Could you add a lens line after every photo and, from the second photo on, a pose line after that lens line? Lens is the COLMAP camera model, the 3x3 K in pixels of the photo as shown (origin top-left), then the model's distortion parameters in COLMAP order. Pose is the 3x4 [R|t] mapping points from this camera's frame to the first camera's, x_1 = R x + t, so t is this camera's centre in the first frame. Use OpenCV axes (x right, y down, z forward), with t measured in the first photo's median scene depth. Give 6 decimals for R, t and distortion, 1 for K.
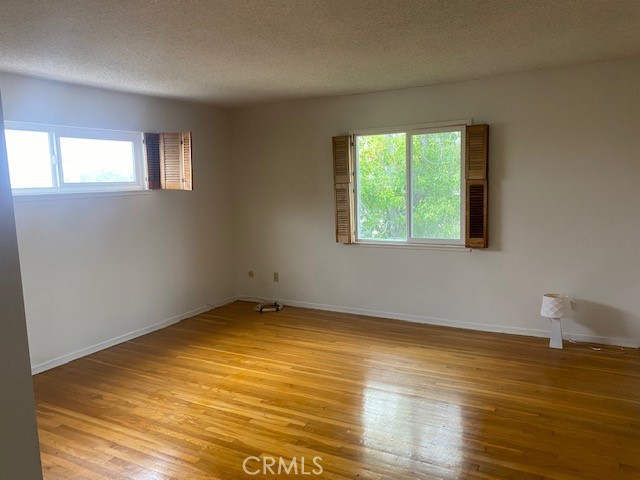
lens RADIAL K [[485.4, 0, 319.2], [0, 485.4, 239.4], [0, 0, 1]] dist [0.035384, -0.040278]
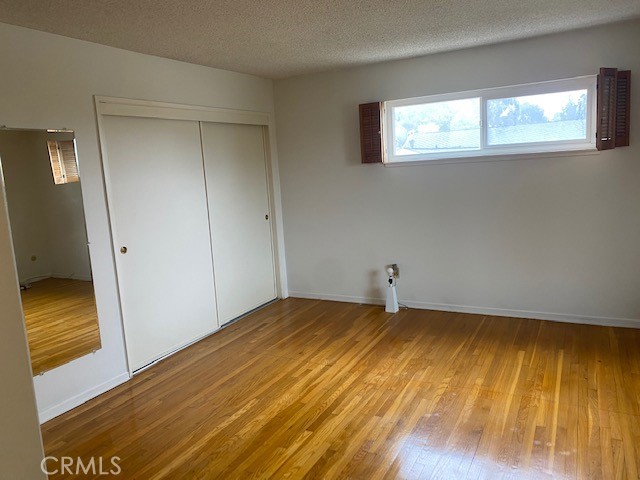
lens RADIAL K [[485.4, 0, 320.0], [0, 485.4, 239.8], [0, 0, 1]] dist [0.035384, -0.040278]
pose [[0.040252, 0.185521, -0.981815, 0.591375], [-0.067428, 0.980876, 0.182579, -0.098256], [0.996912, 0.058853, 0.051992, 0.703874]]
